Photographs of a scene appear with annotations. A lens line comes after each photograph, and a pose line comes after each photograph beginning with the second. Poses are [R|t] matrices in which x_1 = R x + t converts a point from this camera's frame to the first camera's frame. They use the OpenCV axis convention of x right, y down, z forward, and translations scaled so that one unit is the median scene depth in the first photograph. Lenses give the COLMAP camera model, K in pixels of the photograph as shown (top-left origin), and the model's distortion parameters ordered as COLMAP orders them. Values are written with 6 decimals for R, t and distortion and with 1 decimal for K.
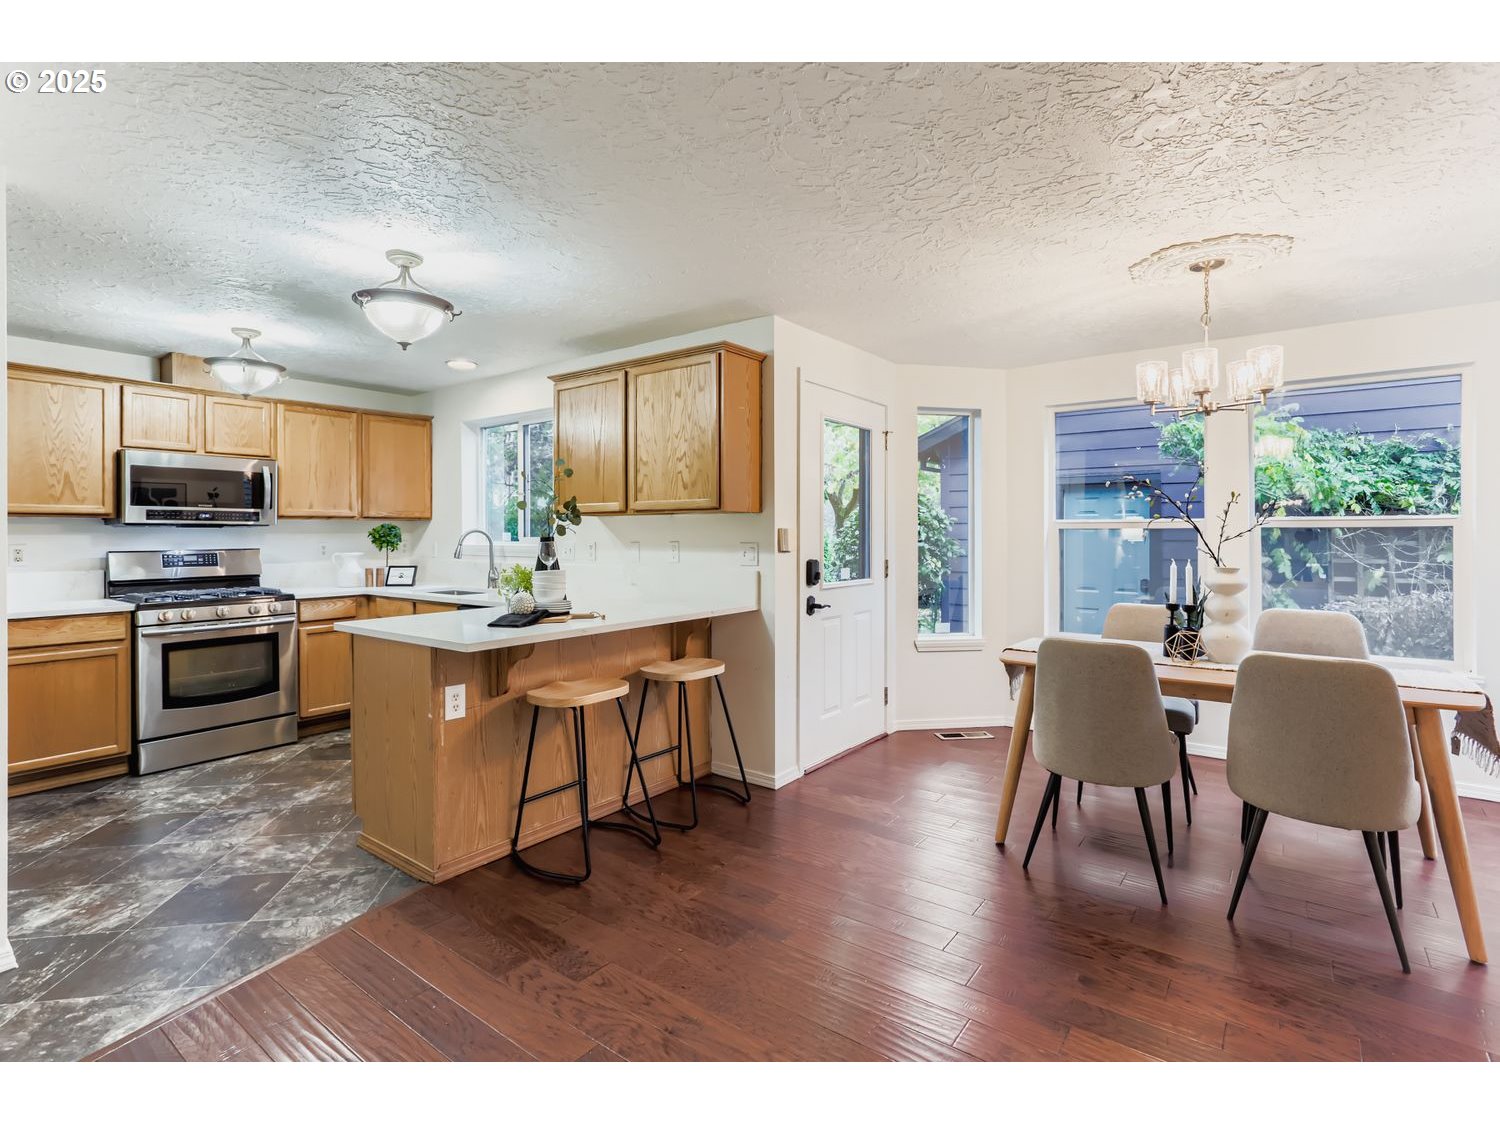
lens RADIAL K [[729.4, 0, 758.0], [0, 729.4, 533.6], [0, 0, 1]] dist [-0.020854, 0.014883]
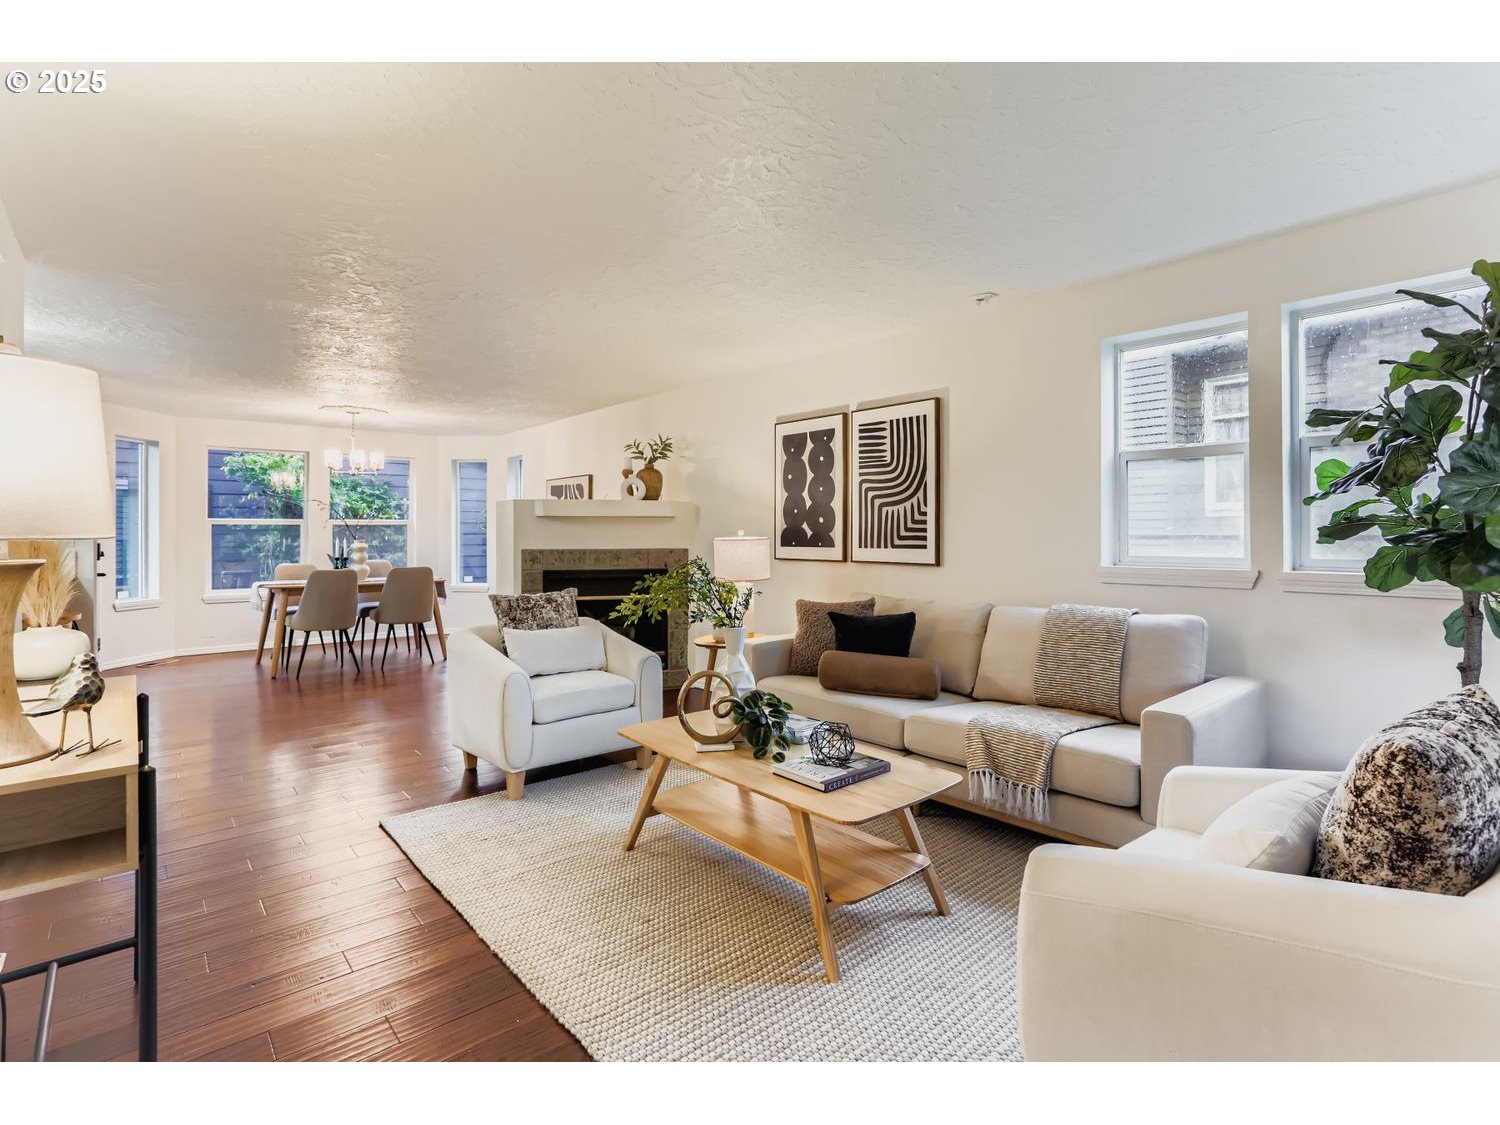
lens RADIAL K [[729.4, 0, 758.0], [0, 729.4, 533.6], [0, 0, 1]] dist [-0.020854, 0.014883]
pose [[0.210452, 0.001158, 0.977603, -0.983902], [-0.005006, 0.999987, -0.000107, 0.009655], [-0.977591, -0.004871, 0.210455, -0.547662]]
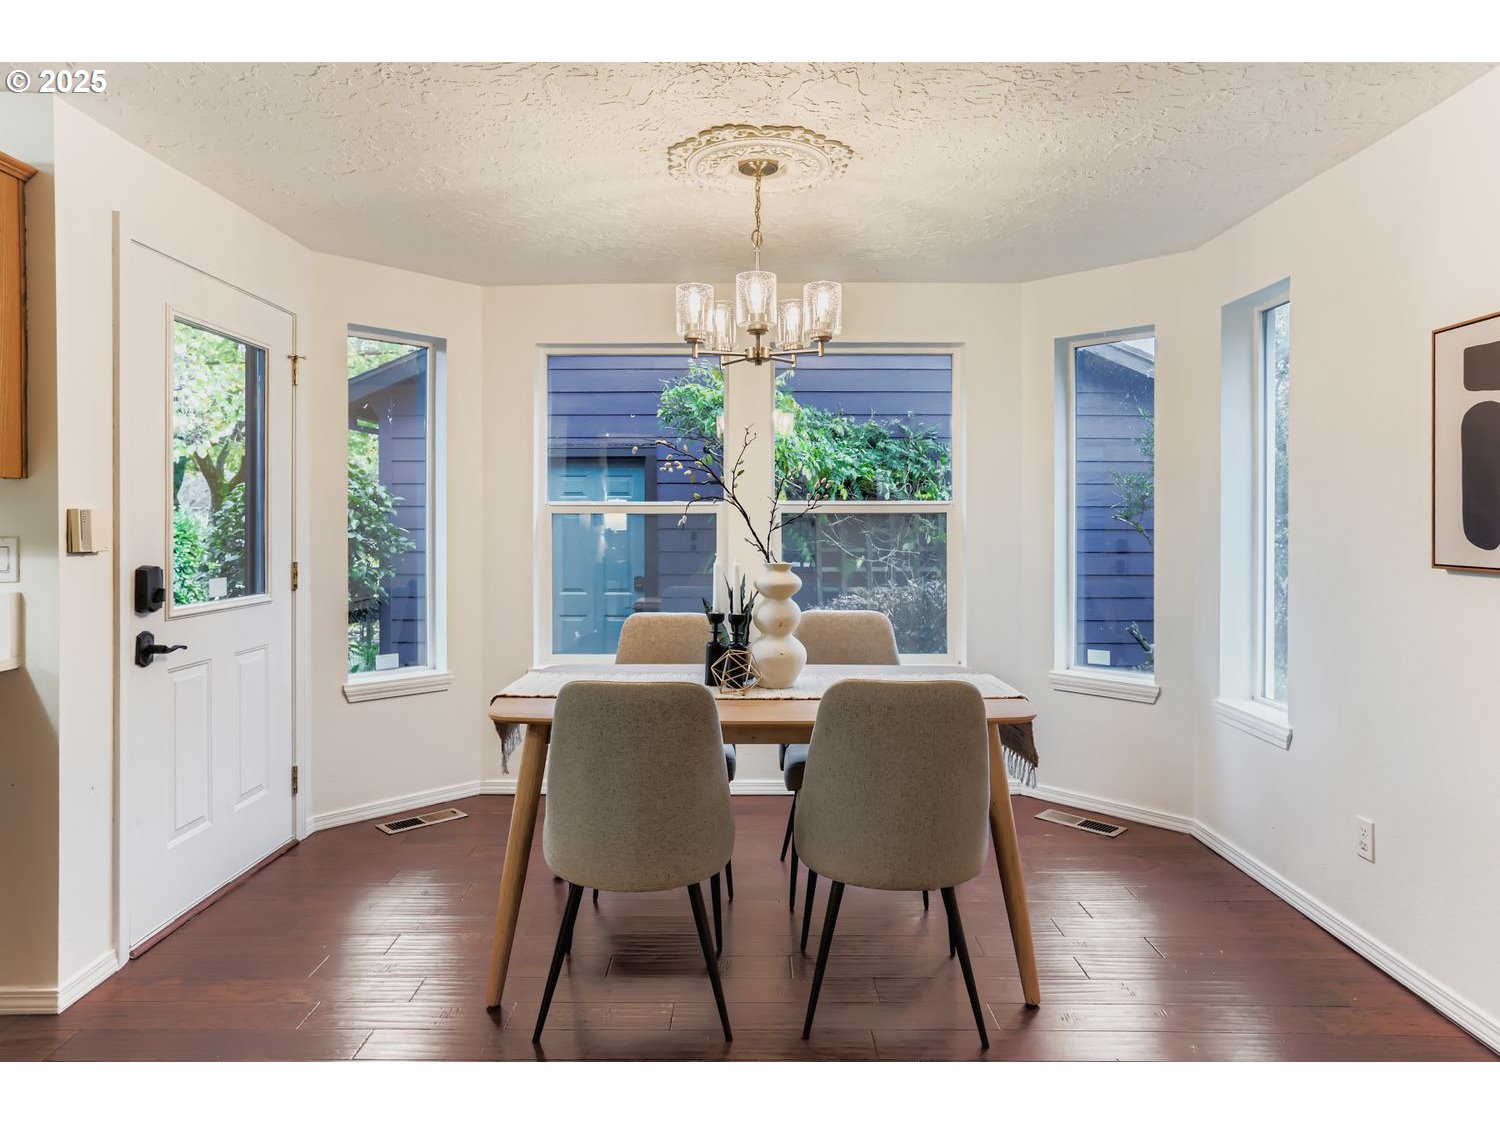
lens RADIAL K [[914.3, 0, 749.9], [0, 914.3, 522.9], [0, 0, 1]] dist [-0.030624, 0.034932]
pose [[0.802664, -0.000713, 0.596431, 0.028089], [-0.000862, 0.999997, 0.002356, 0.000713], [-0.596431, -0.002405, 0.802661, 0.161550]]
